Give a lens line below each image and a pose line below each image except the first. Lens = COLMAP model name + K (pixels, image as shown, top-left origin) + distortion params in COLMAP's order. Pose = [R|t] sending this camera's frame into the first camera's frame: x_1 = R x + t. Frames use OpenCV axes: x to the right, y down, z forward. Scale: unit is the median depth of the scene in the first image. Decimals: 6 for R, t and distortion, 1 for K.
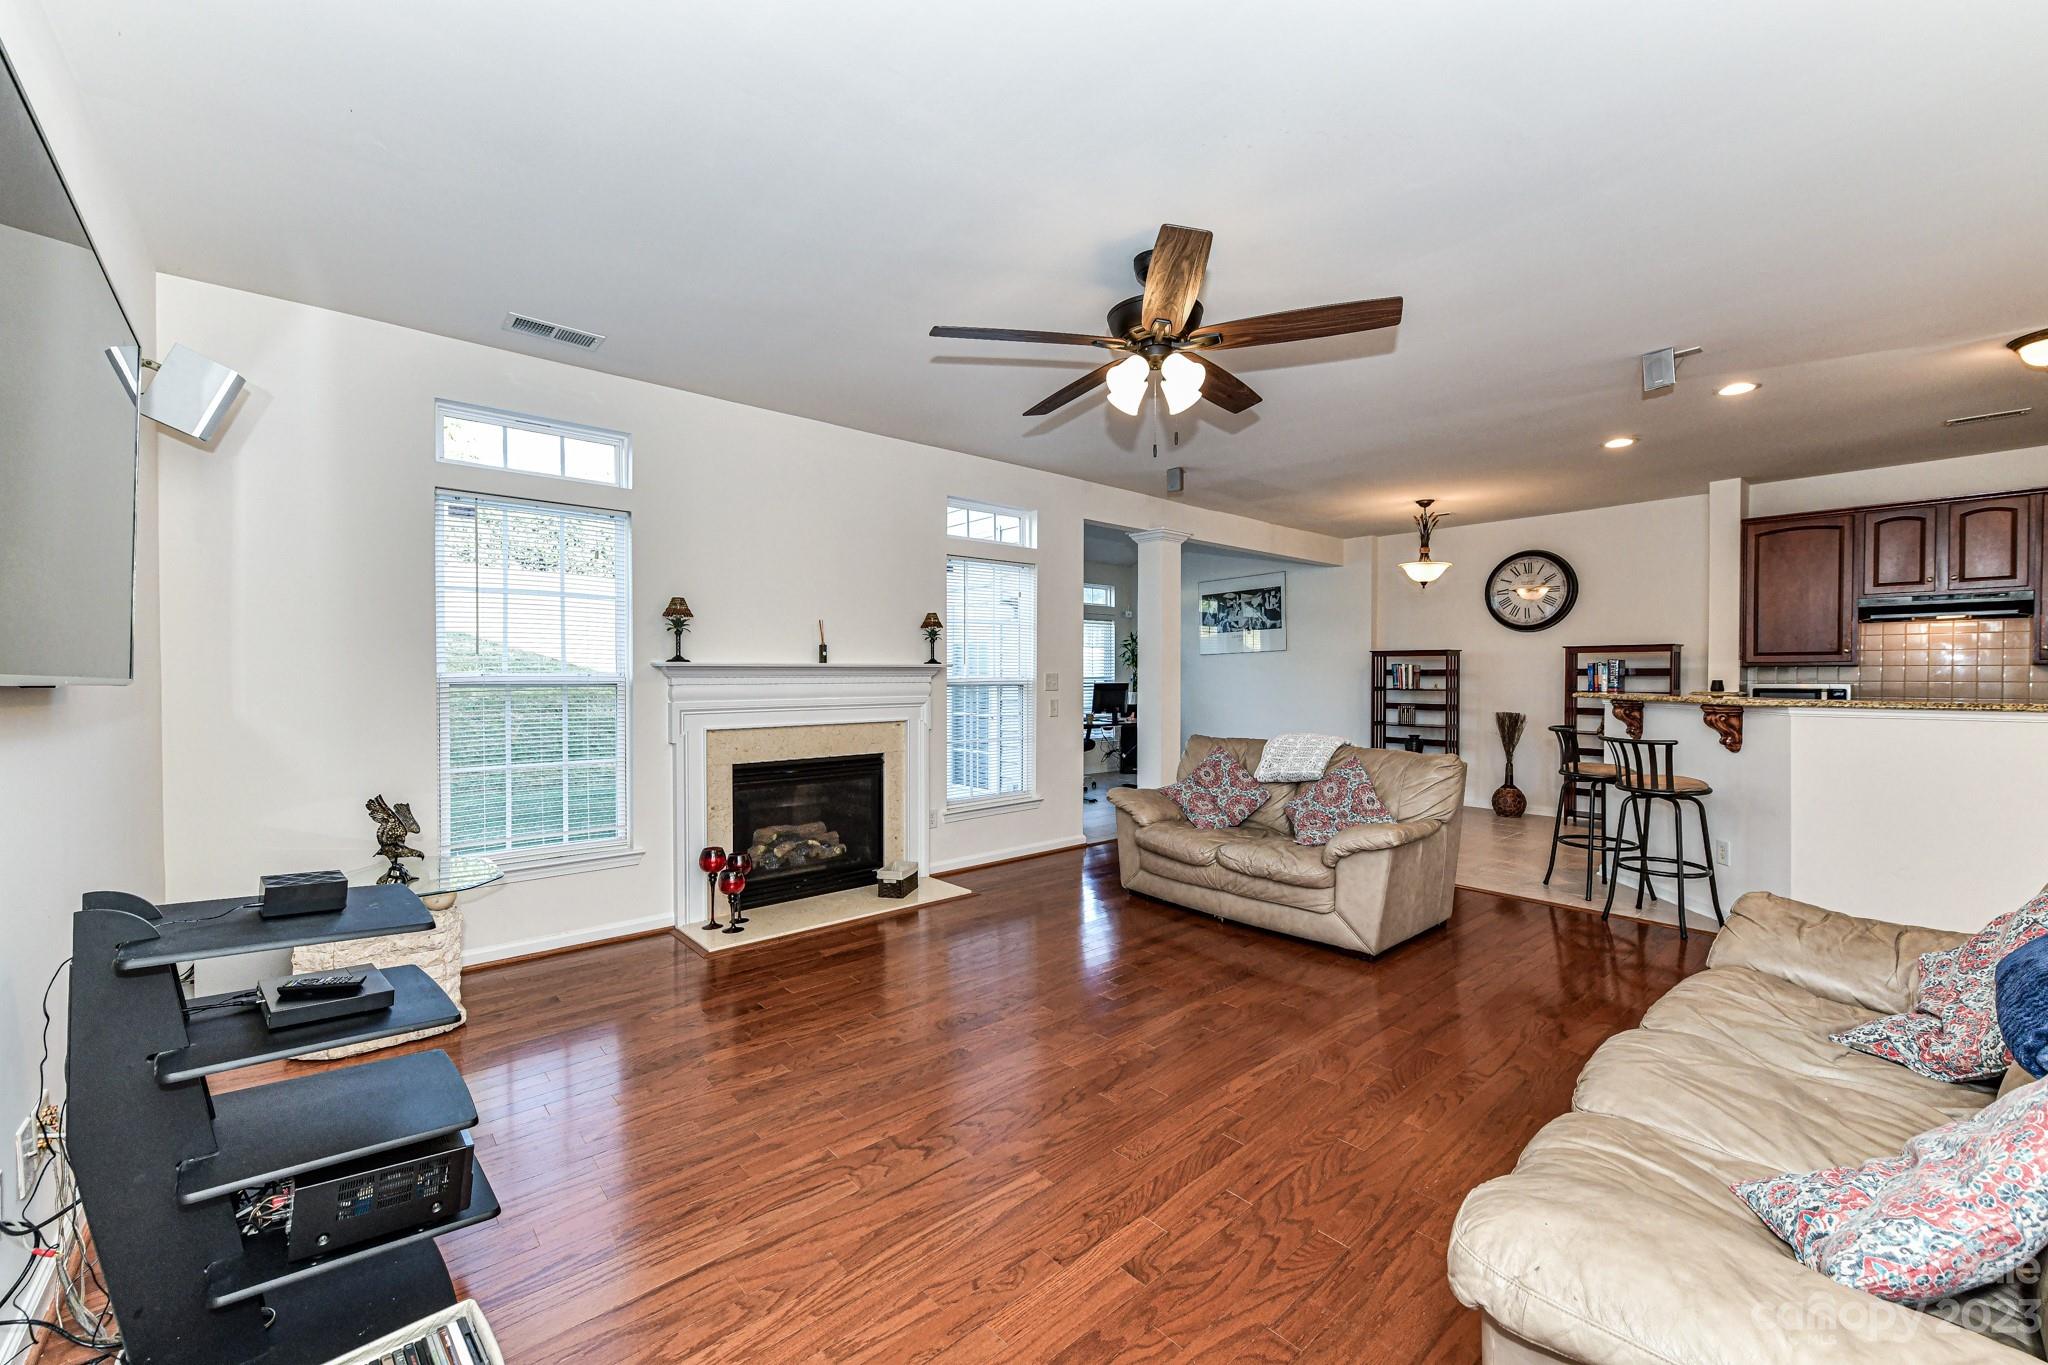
lens RADIAL K [[829.9, 0, 1024.0], [0, 829.9, 682.5], [0, 0, 1]] dist [0.001420, 0.000066]
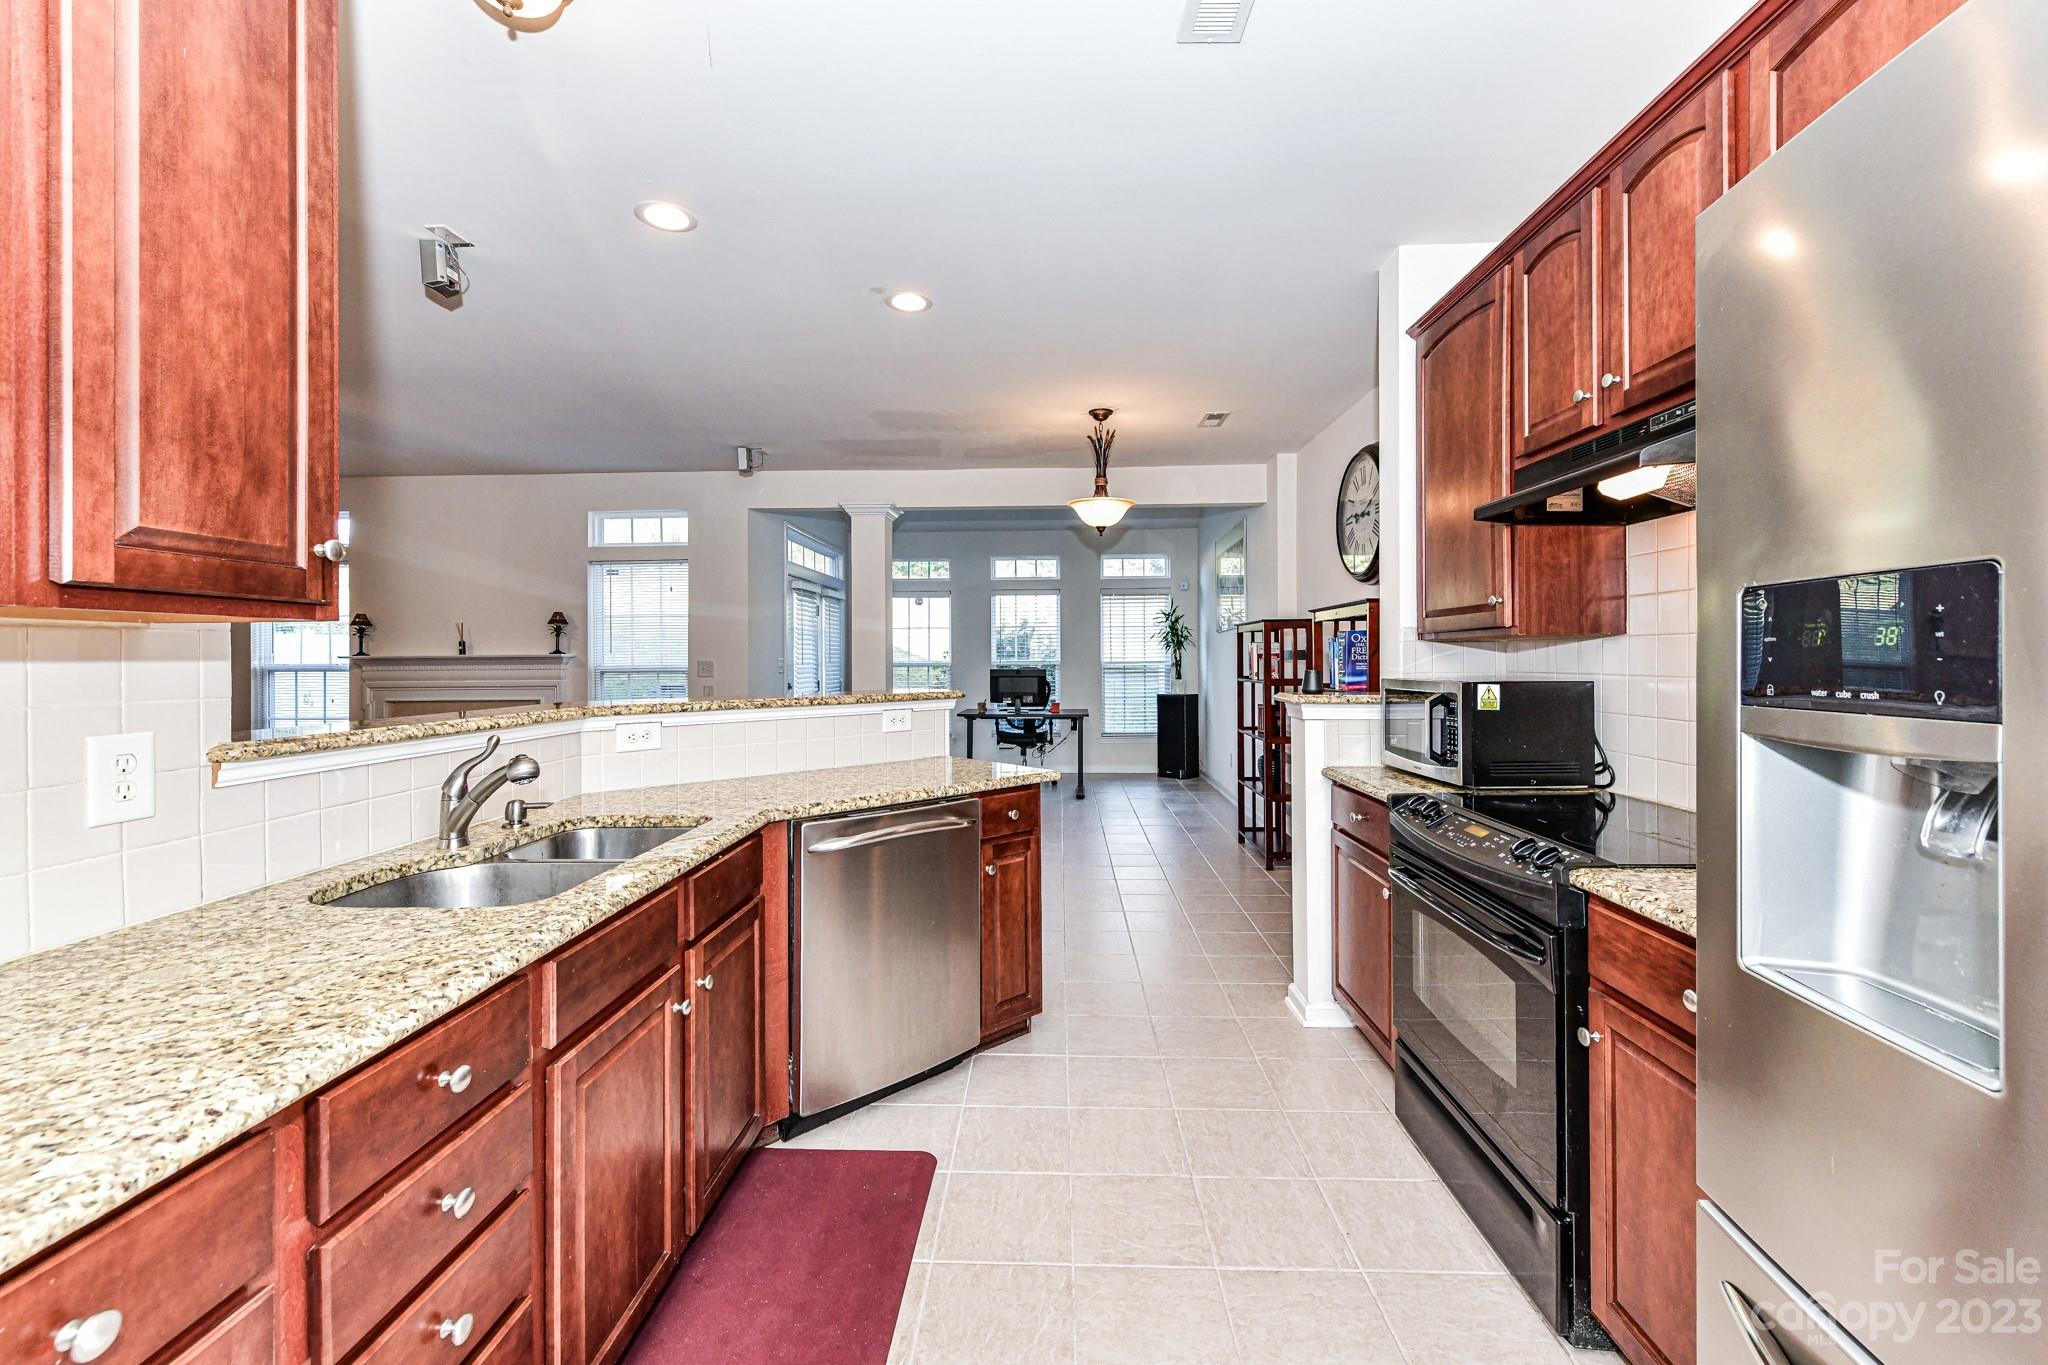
lens RADIAL K [[826.1, 0, 1034.0], [0, 826.1, 673.2], [0, 0, 1]] dist [0.001005, 0.000063]
pose [[0.732466, -0.000530, -0.680803, 1.234576], [-0.000655, 0.999999, -0.001483, 0.007336], [0.680803, 0.001532, 0.732465, 0.592264]]
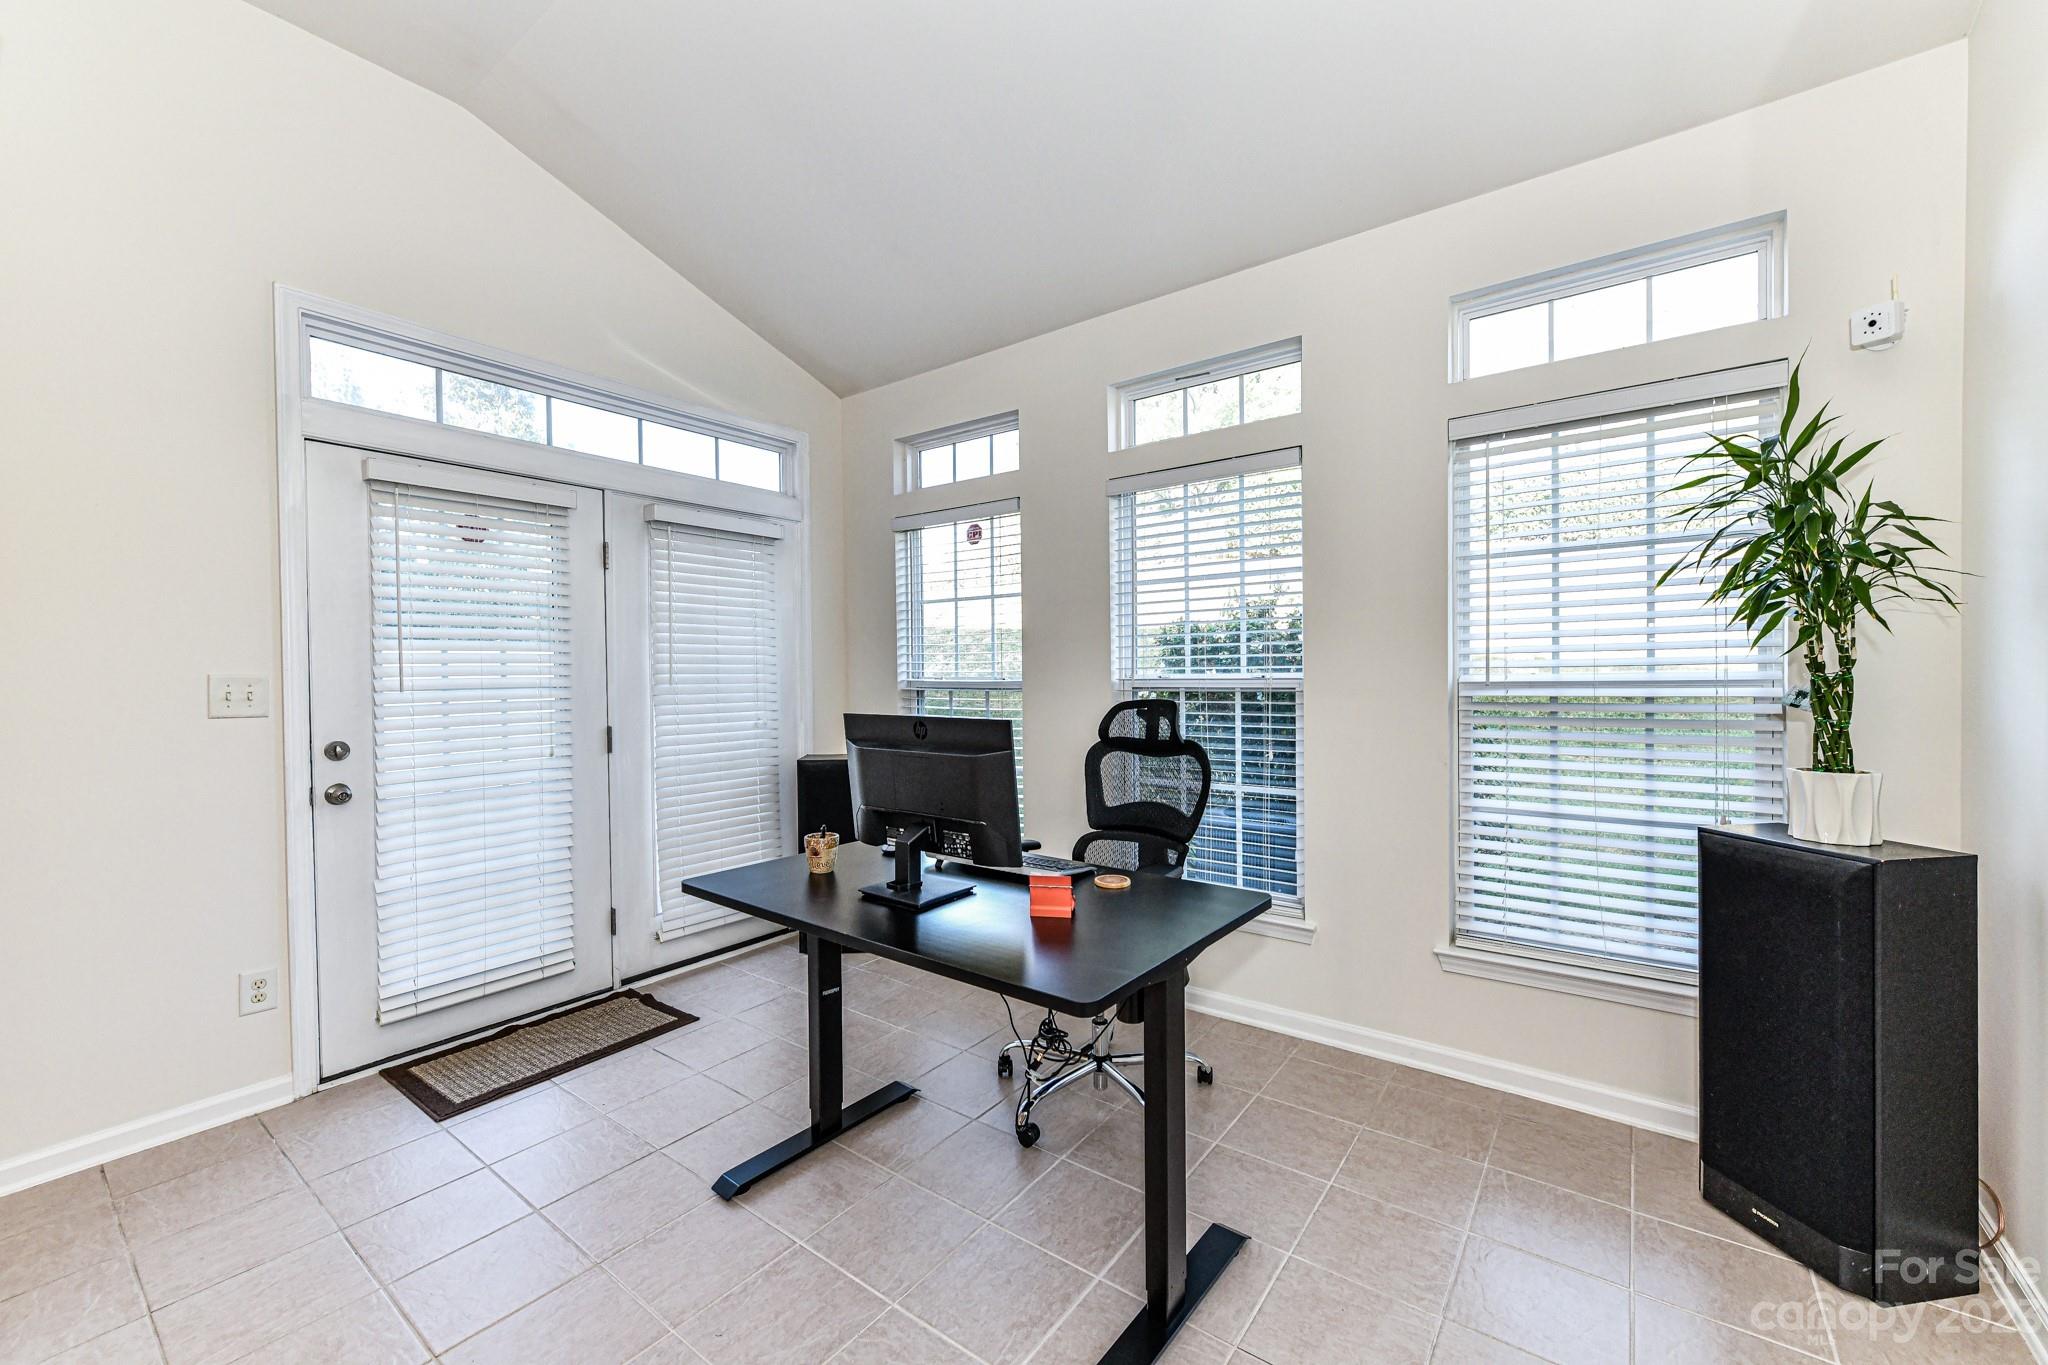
lens RADIAL K [[804.0, 0, 1031.9], [0, 804.0, 683.6], [0, 0, 1]] dist [0.001006, -0.000081]
pose [[0.218555, 0.006952, -0.975800, 0.552334], [-0.006420, 0.999963, 0.005686, -0.019318], [0.975804, 0.005022, 0.218591, 1.636726]]
